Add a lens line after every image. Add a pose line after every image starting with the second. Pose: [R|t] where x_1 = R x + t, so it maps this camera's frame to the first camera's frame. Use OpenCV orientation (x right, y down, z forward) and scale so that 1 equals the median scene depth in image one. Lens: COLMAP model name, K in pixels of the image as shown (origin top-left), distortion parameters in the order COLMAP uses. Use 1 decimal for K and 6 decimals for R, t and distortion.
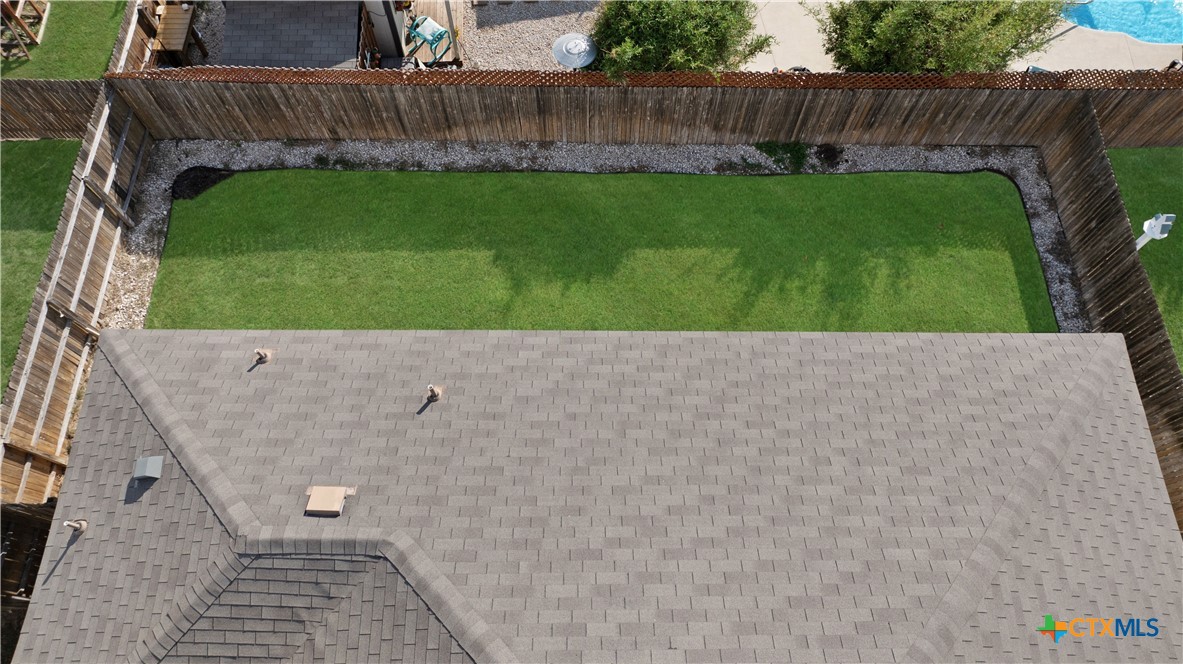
lens RADIAL K [[831.8, 0, 592.2], [0, 831.8, 331.6], [0, 0, 1]] dist [-0.026289, 0.007799]
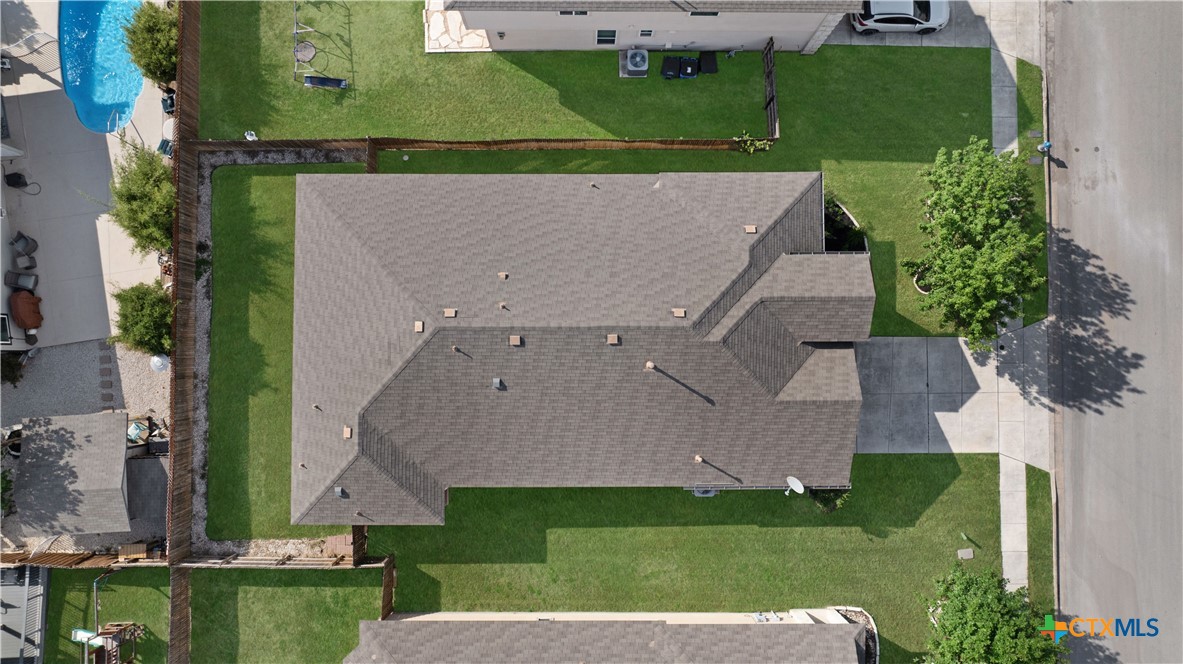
lens RADIAL K [[831.8, 0, 596.3], [0, 831.8, 331.2], [0, 0, 1]] dist [-0.026289, 0.007799]
pose [[0.005376, -0.999759, 0.021264, 0.022684], [0.913878, 0.013545, 0.405763, -0.150574], [-0.405953, 0.017251, 0.913731, -1.501771]]
